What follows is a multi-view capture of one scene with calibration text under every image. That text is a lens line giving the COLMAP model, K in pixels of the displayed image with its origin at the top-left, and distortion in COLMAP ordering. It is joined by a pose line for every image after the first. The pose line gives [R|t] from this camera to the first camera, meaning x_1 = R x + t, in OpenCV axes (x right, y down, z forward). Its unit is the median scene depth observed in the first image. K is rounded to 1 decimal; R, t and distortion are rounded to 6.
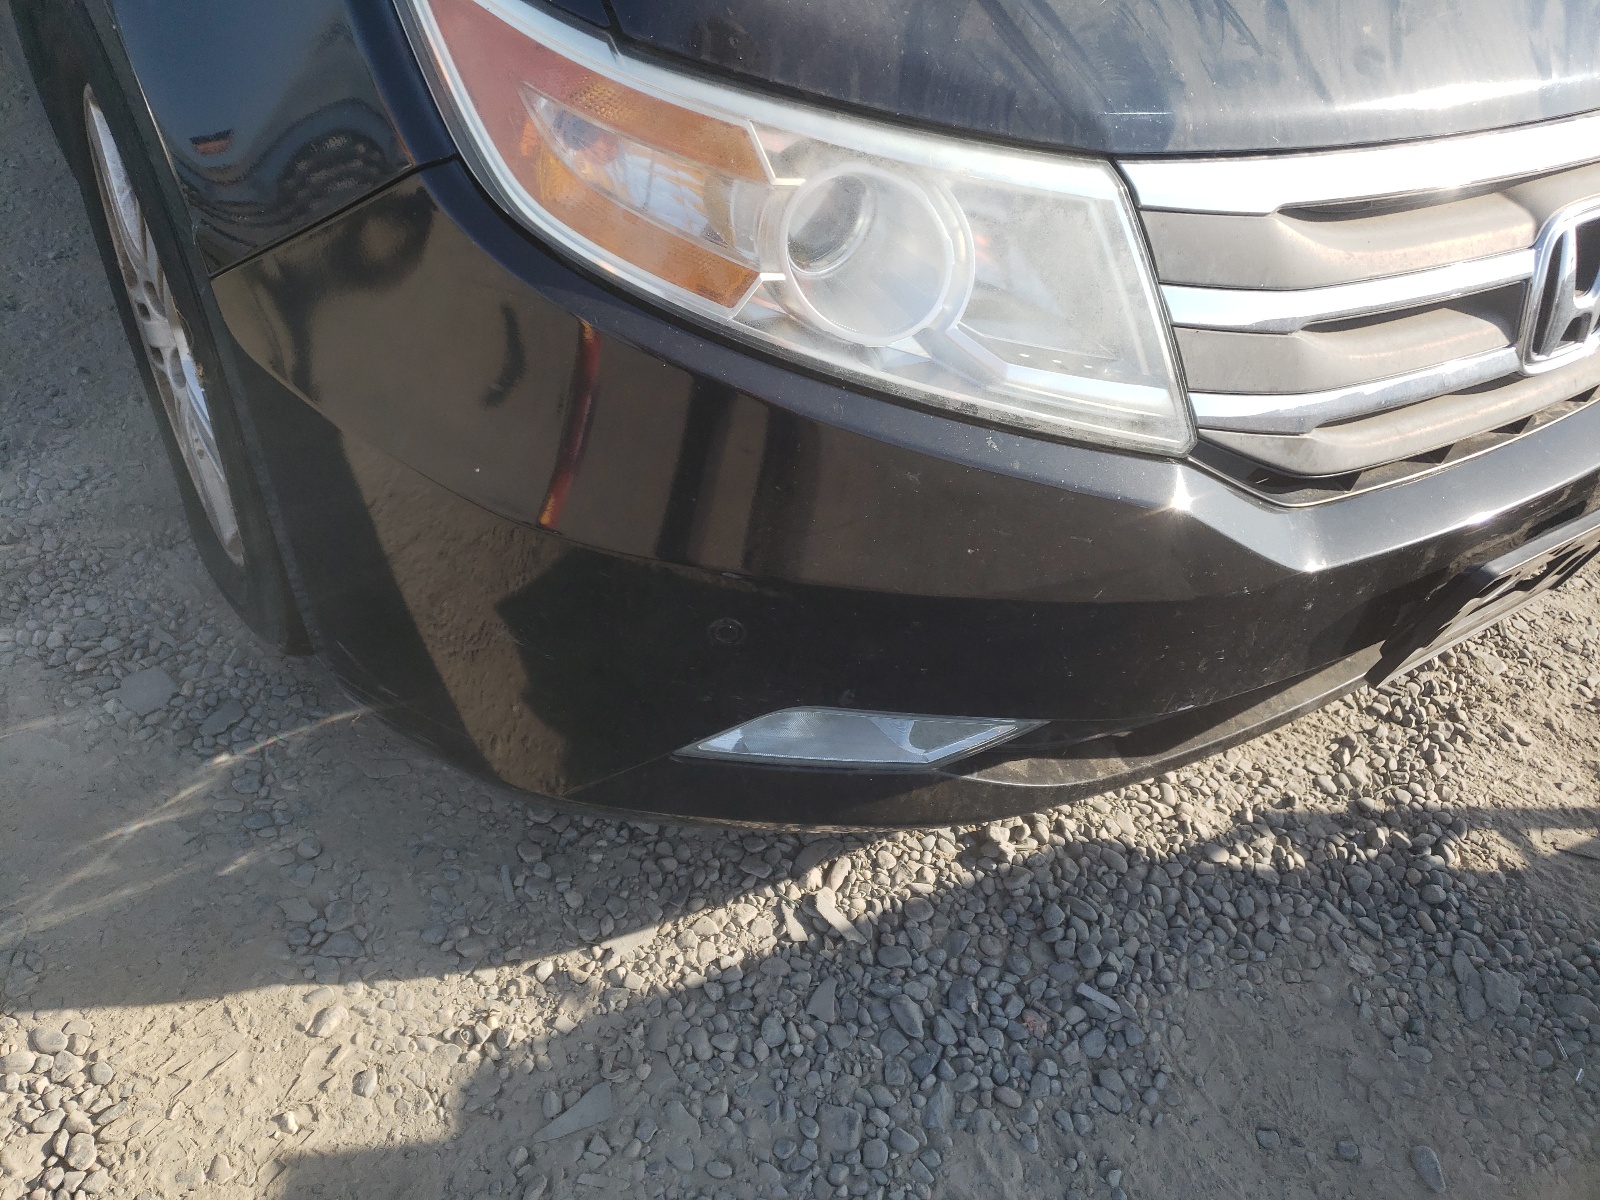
lens RADIAL K [[1363.9, 0, 789.0], [0, 1363.9, 598.4], [0, 0, 1]] dist [0.025508, 0.008357]
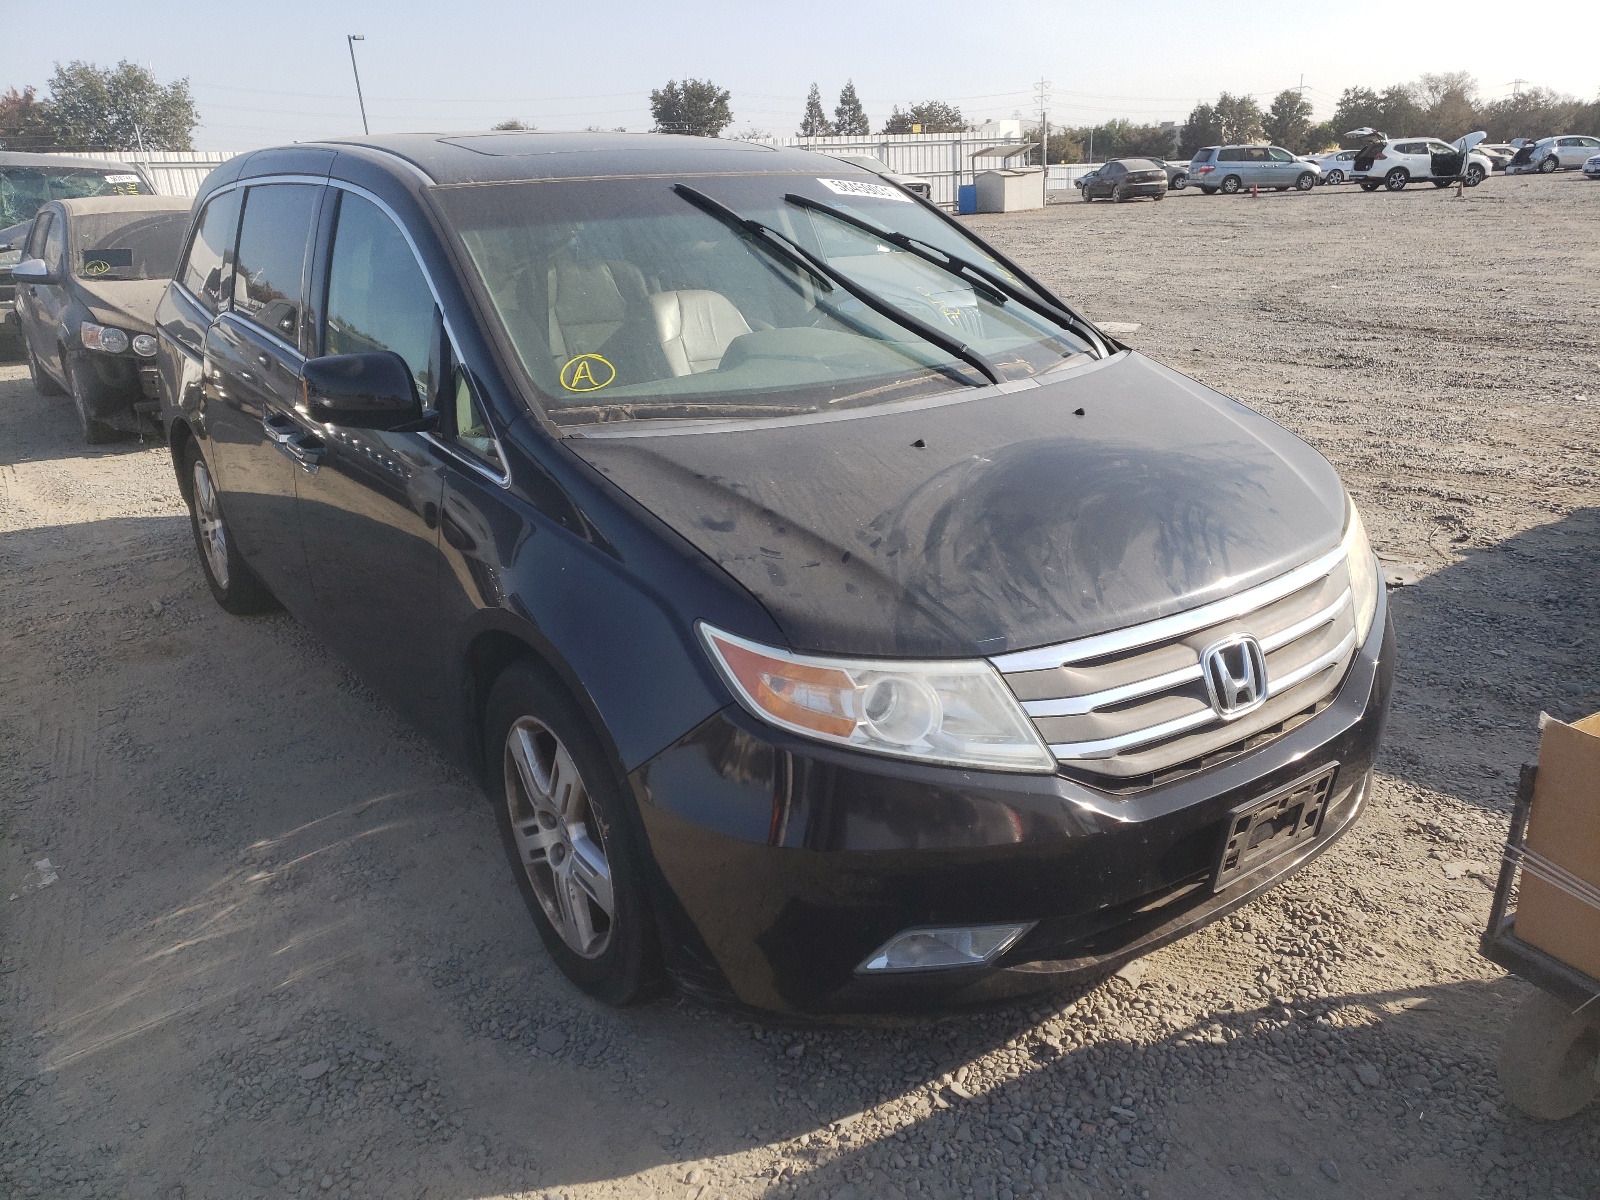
lens RADIAL K [[1363.9, 0, 789.0], [0, 1363.9, 598.4], [0, 0, 1]] dist [0.025508, 0.008357]
pose [[0.982715, -0.183069, -0.027513, -0.020463], [0.157181, 0.903629, -0.398433, 0.328716], [0.097802, 0.387221, 0.916785, -0.865069]]
